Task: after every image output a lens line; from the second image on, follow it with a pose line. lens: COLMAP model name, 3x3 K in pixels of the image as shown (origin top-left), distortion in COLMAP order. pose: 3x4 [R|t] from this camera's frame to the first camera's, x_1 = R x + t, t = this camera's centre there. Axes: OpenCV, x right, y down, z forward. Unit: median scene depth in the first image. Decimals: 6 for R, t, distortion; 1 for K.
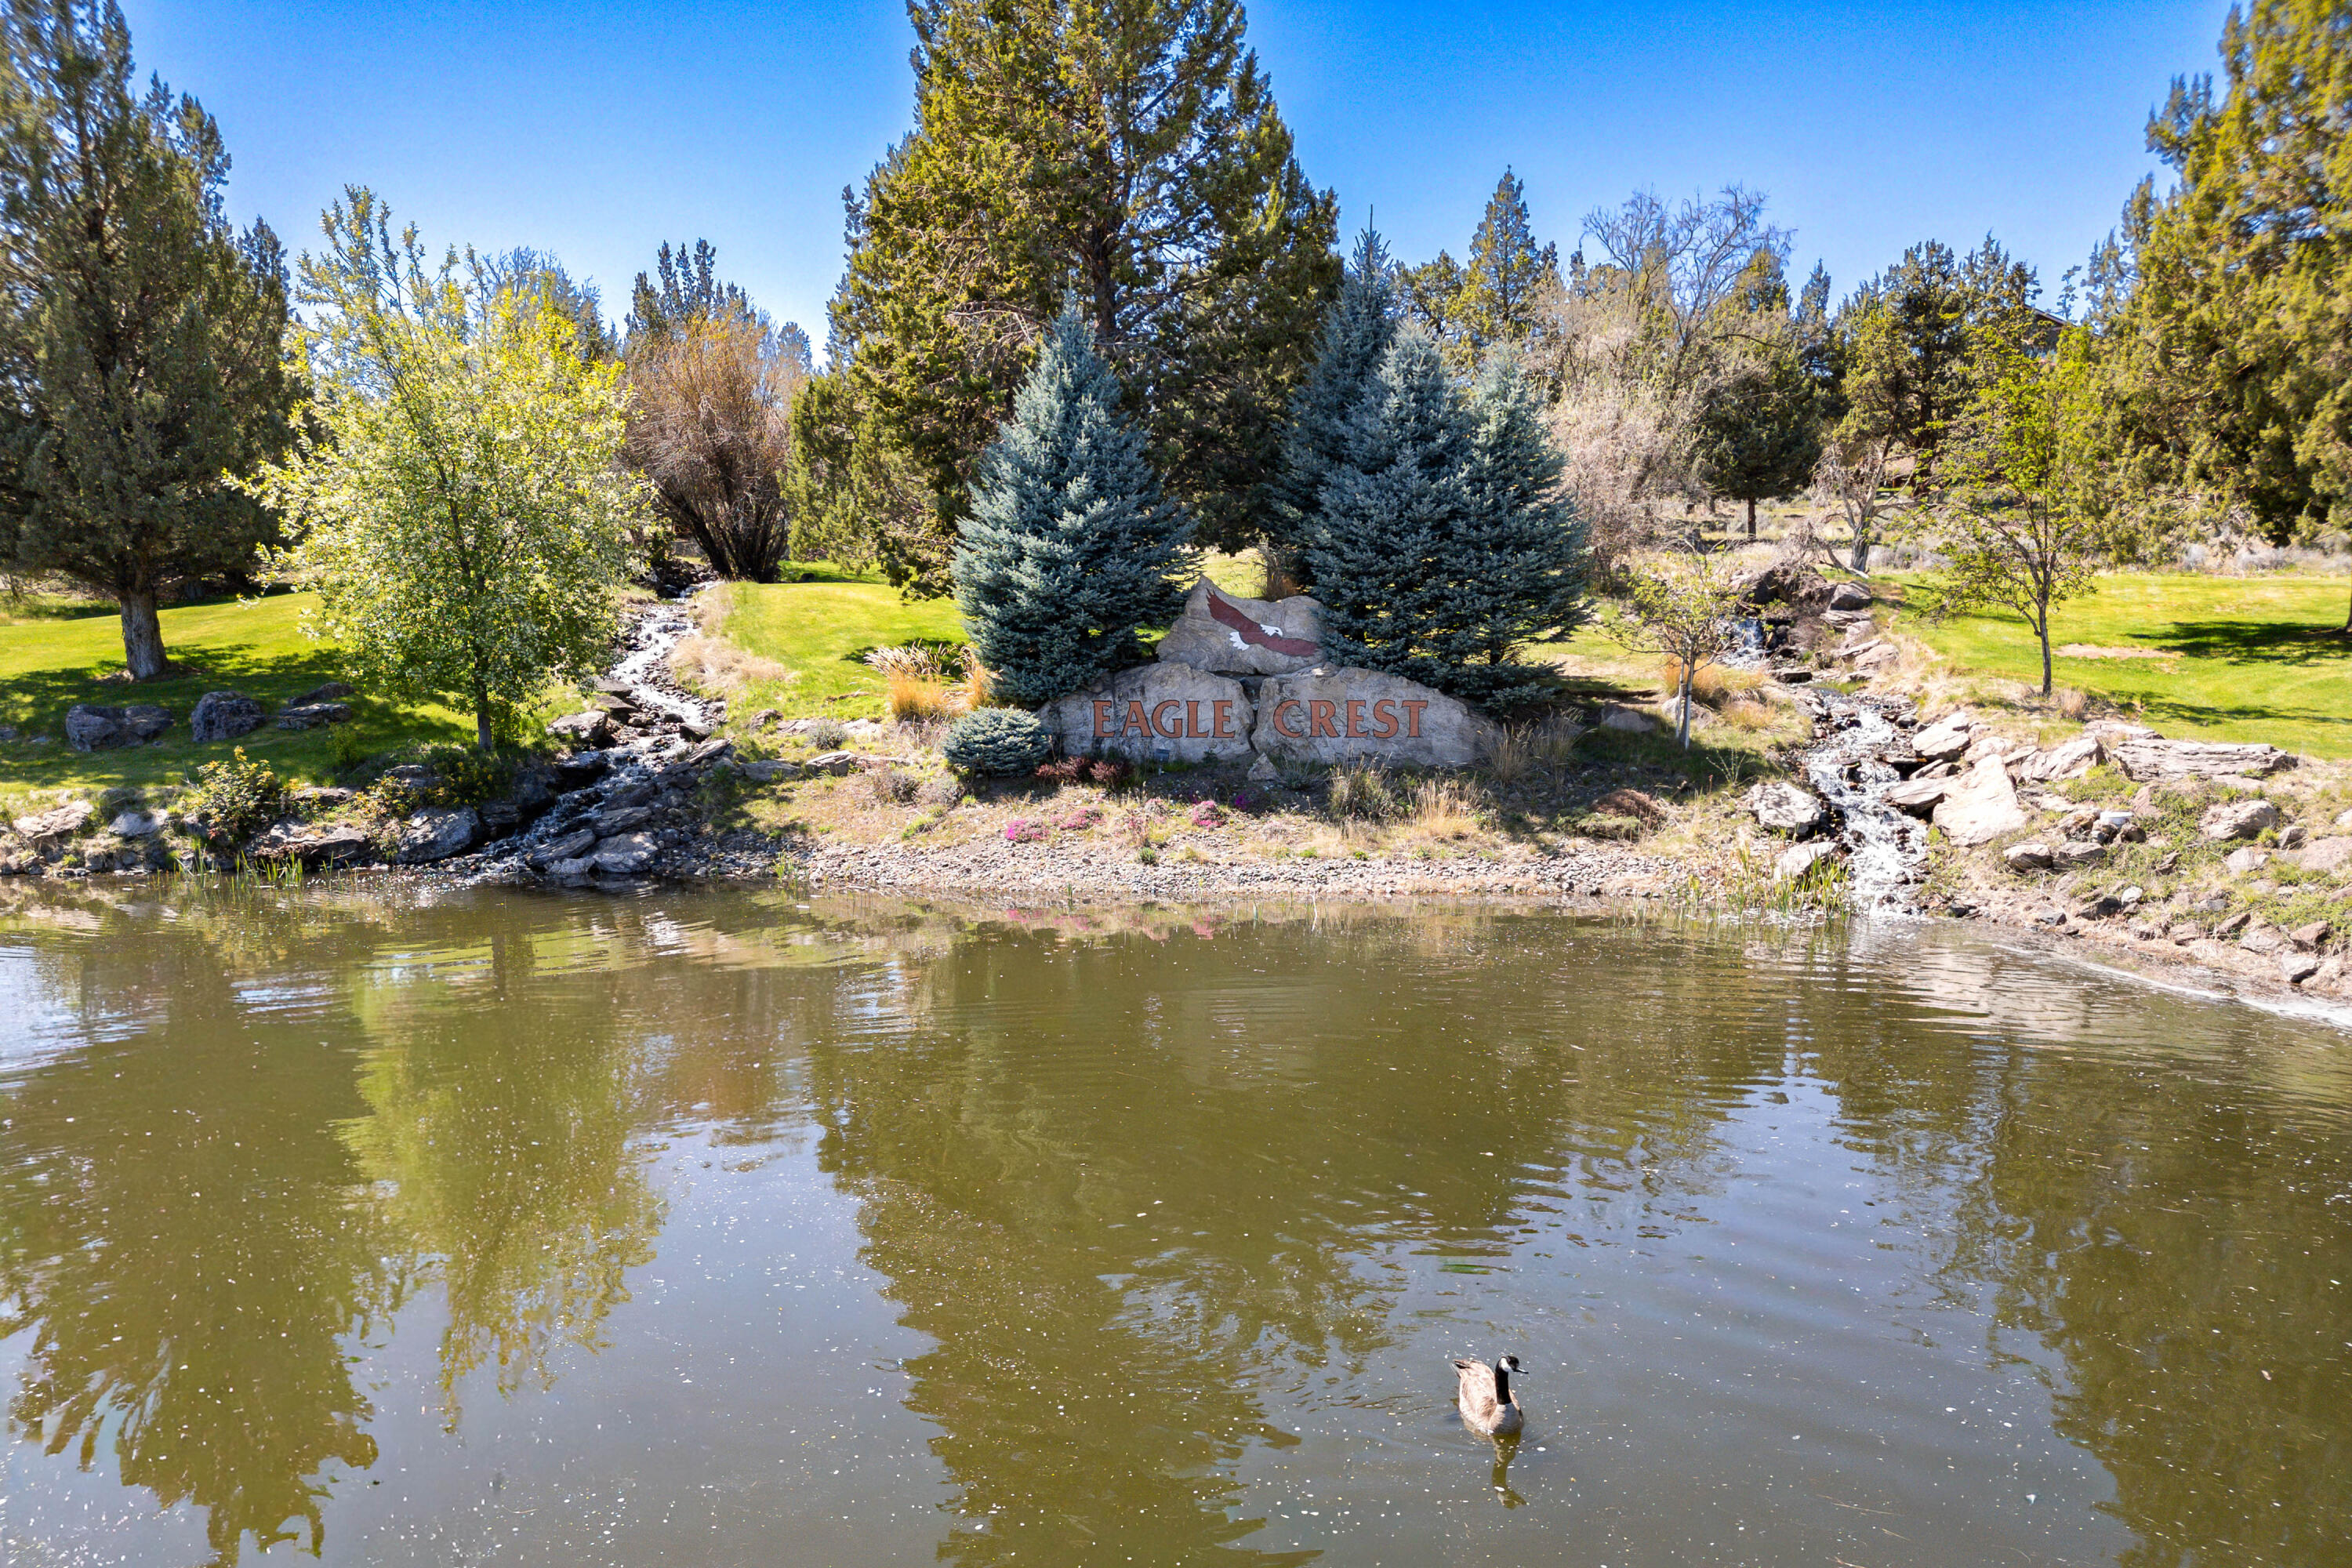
lens RADIAL K [[2209.0, 0, 1170.8], [0, 2209.0, 964.3], [0, 0, 1]] dist [0.209595, -0.303775]
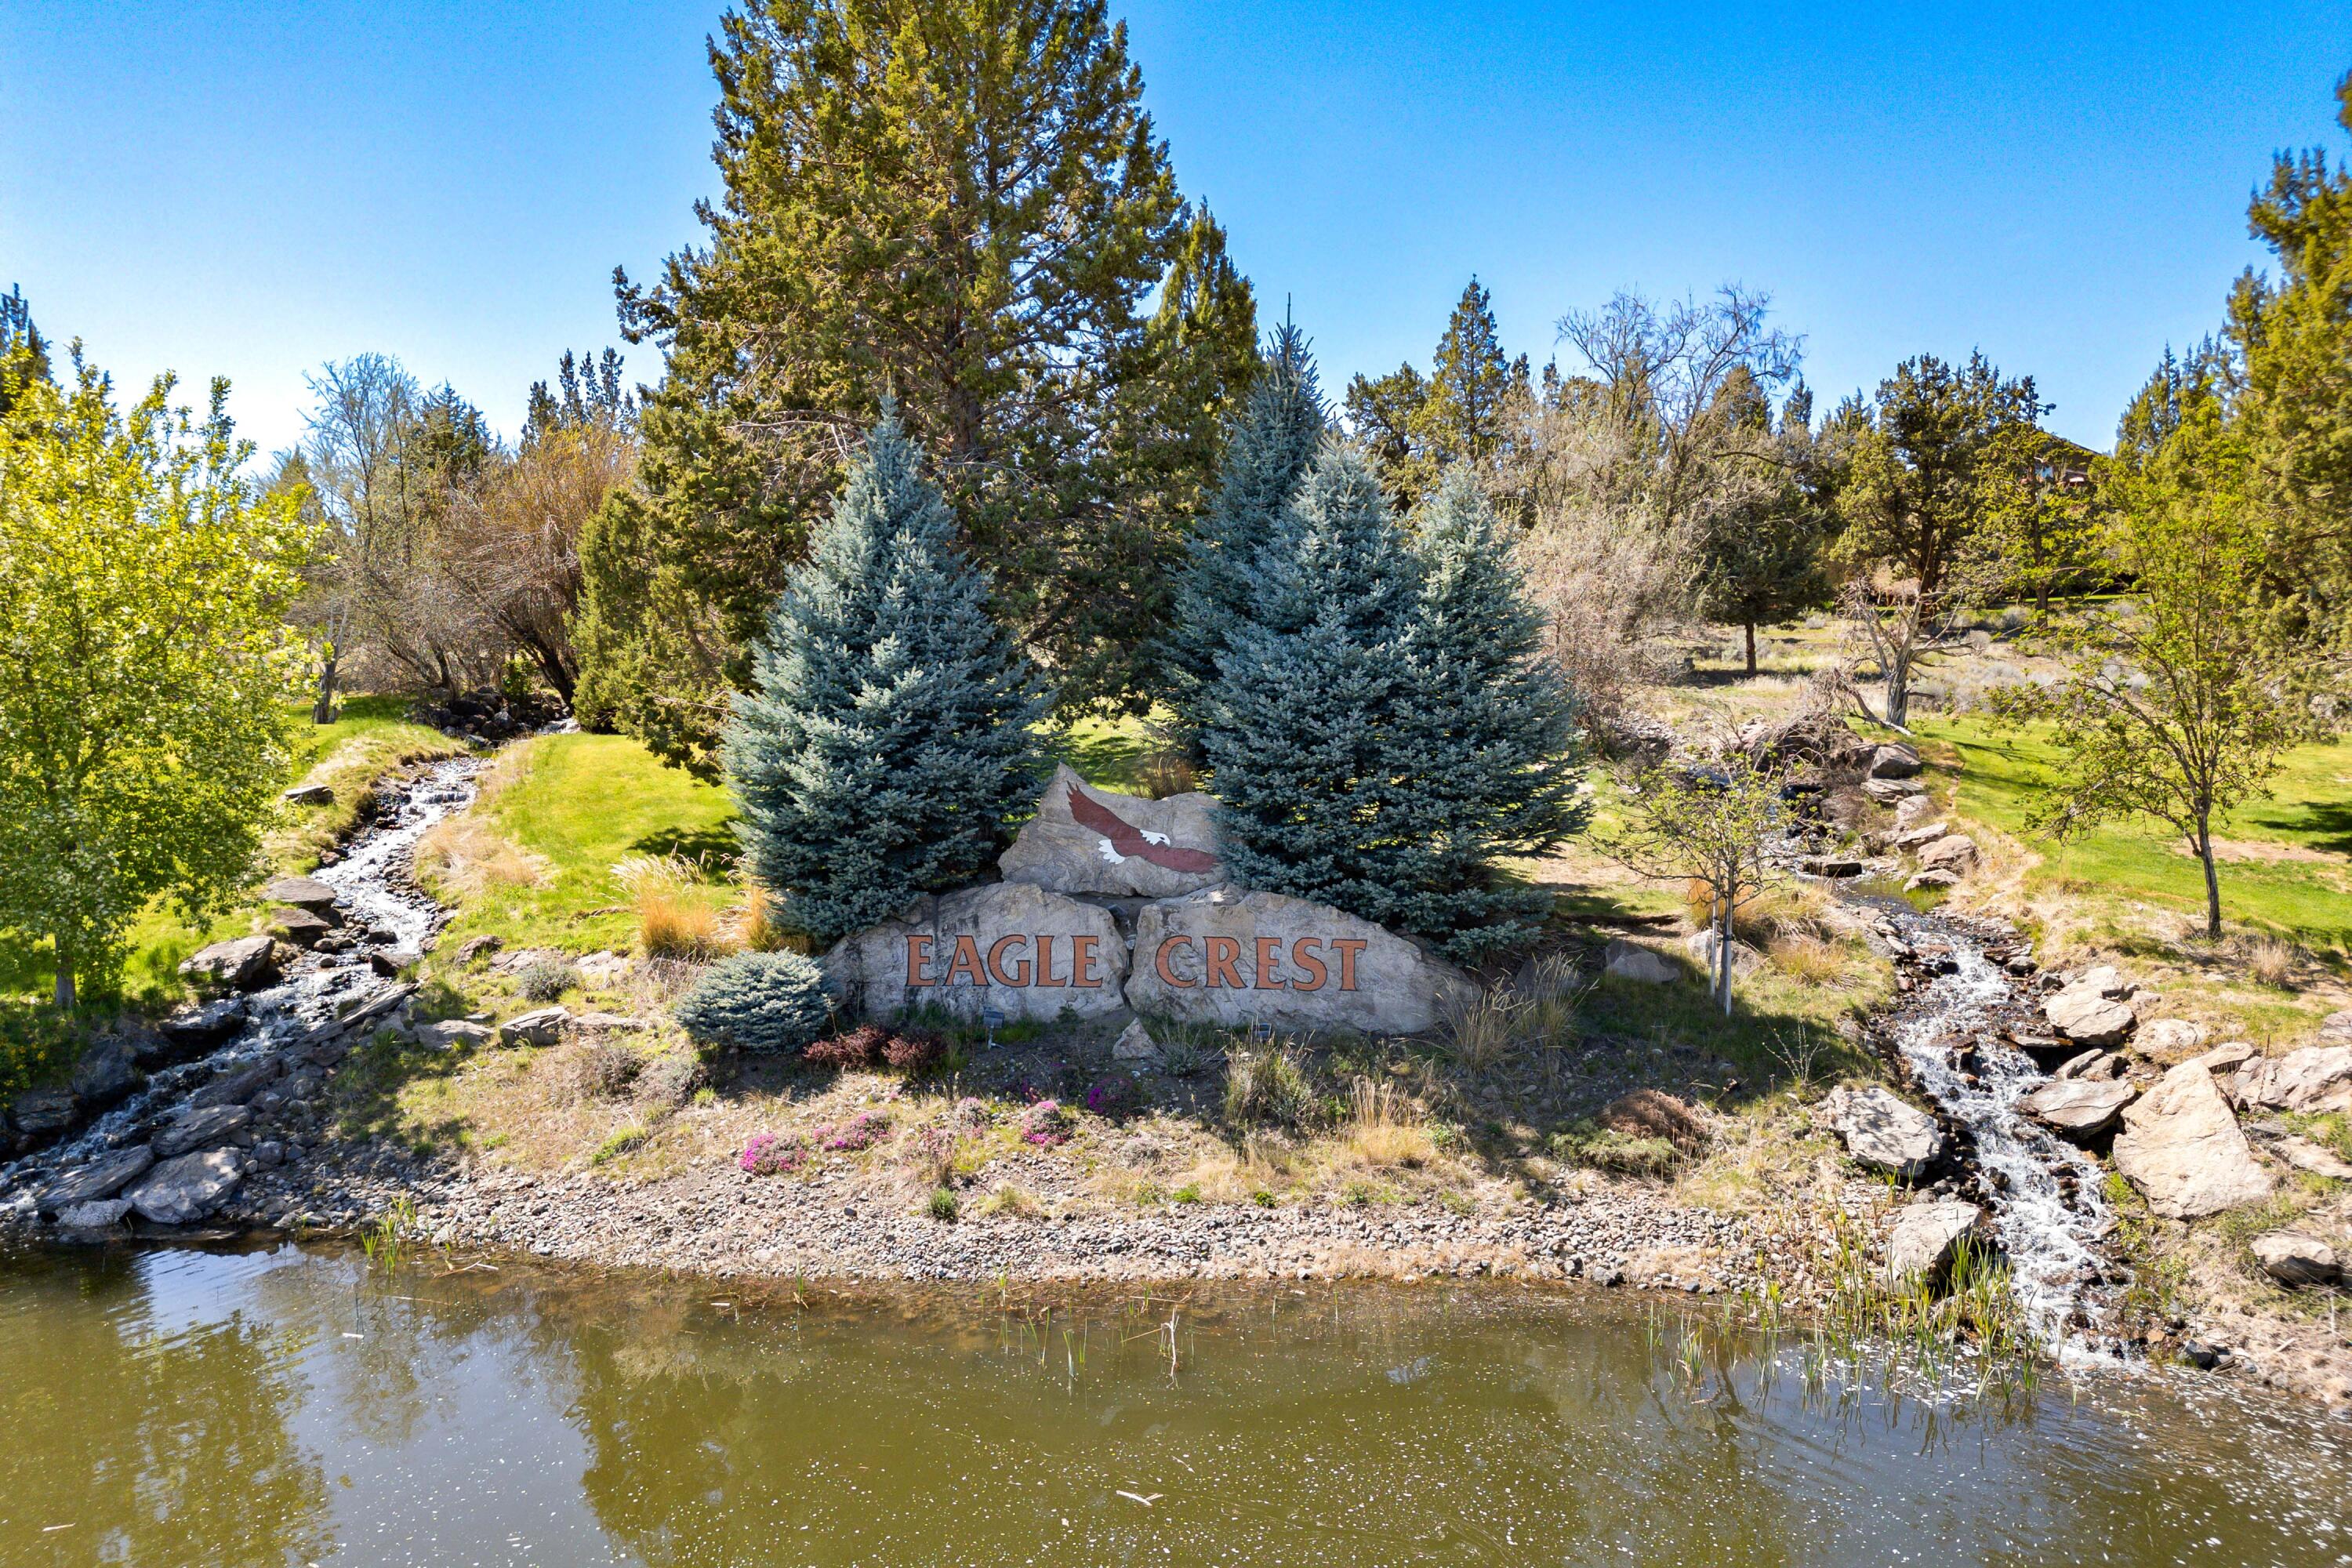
lens RADIAL K [[2219.9, 0, 1176.0], [0, 2219.9, 784.0], [0, 0, 1]] dist [0.209388, -0.282339]
pose [[0.999954, 0.000164, 0.009543, 0.046302], [0.001006, 0.992467, -0.122509, -0.079770], [-0.009491, 0.122513, 0.992422, 0.273041]]
